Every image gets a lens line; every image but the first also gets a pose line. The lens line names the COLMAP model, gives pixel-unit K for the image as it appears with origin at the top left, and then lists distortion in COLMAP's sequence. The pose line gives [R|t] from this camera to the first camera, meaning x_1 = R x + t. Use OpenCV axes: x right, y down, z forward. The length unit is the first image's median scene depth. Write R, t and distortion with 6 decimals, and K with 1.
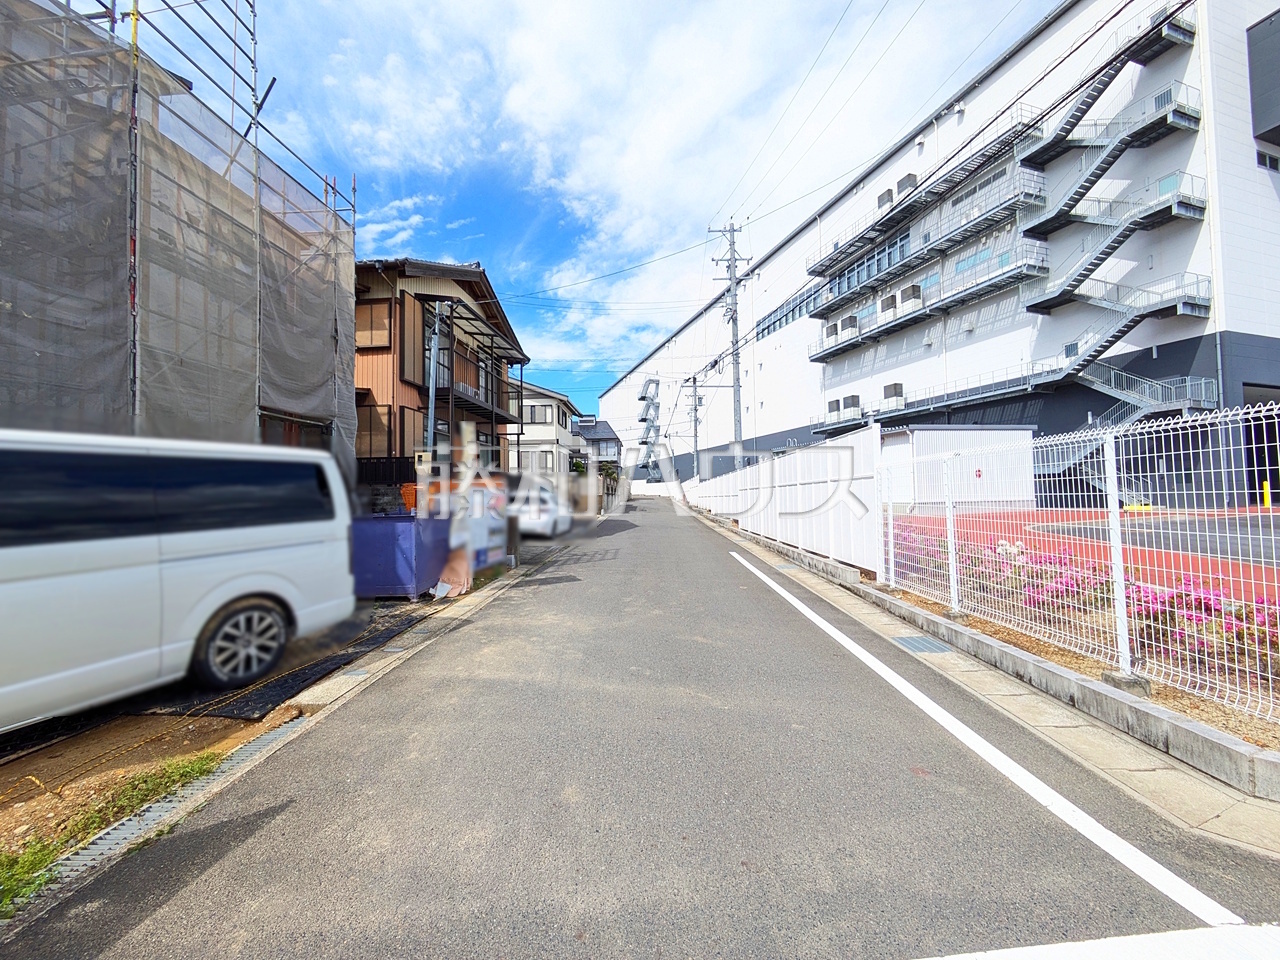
lens RADIAL K [[506.0, 0, 632.5], [0, 506.0, 478.9], [0, 0, 1]] dist [-0.003128, 0.001929]
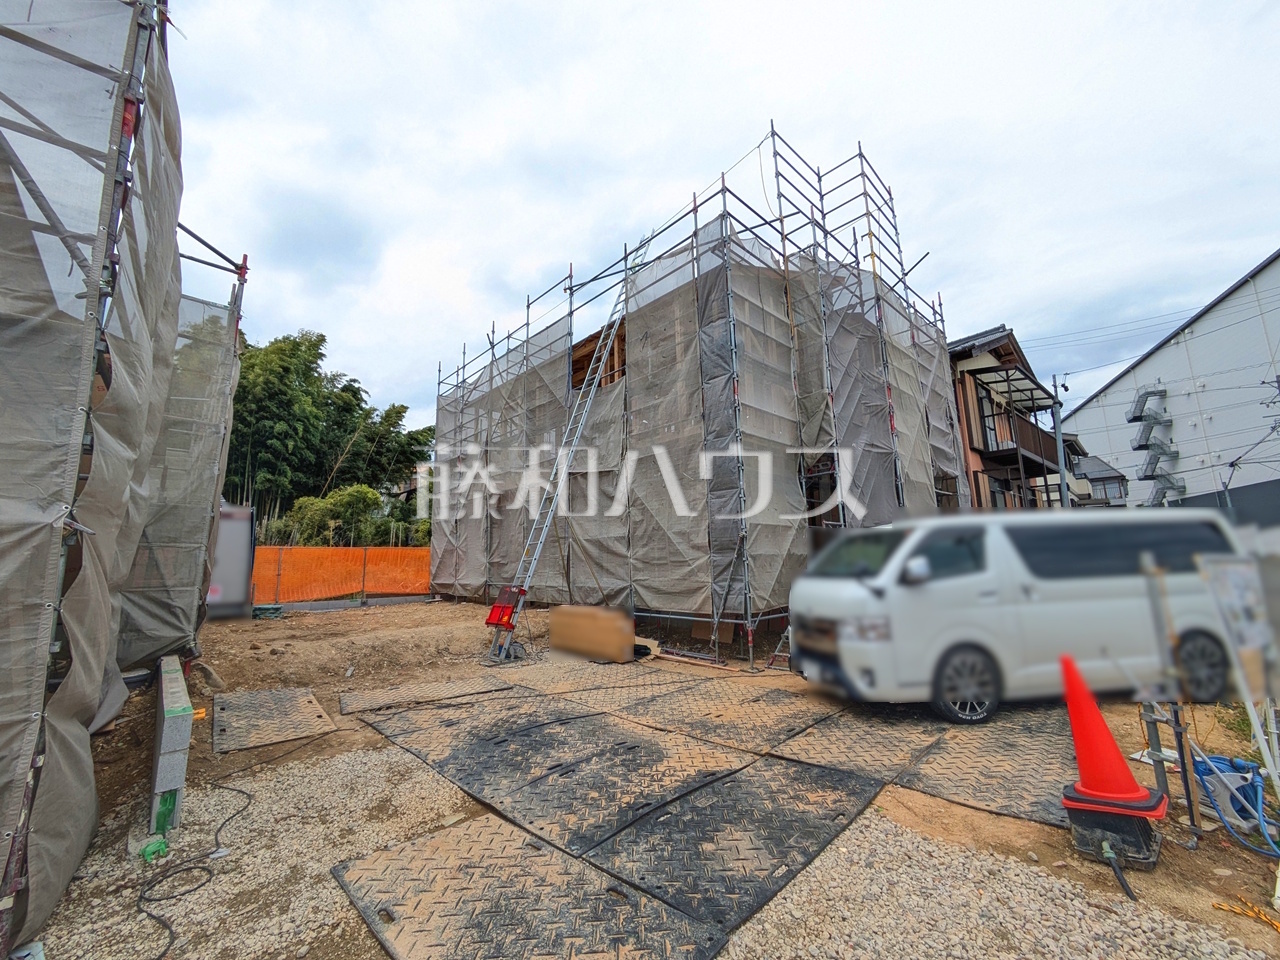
lens RADIAL K [[506.0, 0, 640.5], [0, 506.0, 486.6], [0, 0, 1]] dist [-0.003128, 0.001929]
pose [[0.738234, -0.101529, -0.666860, -0.250822], [0.035530, 0.993088, -0.111864, -0.009205], [0.673608, 0.058888, 0.736739, -0.316422]]
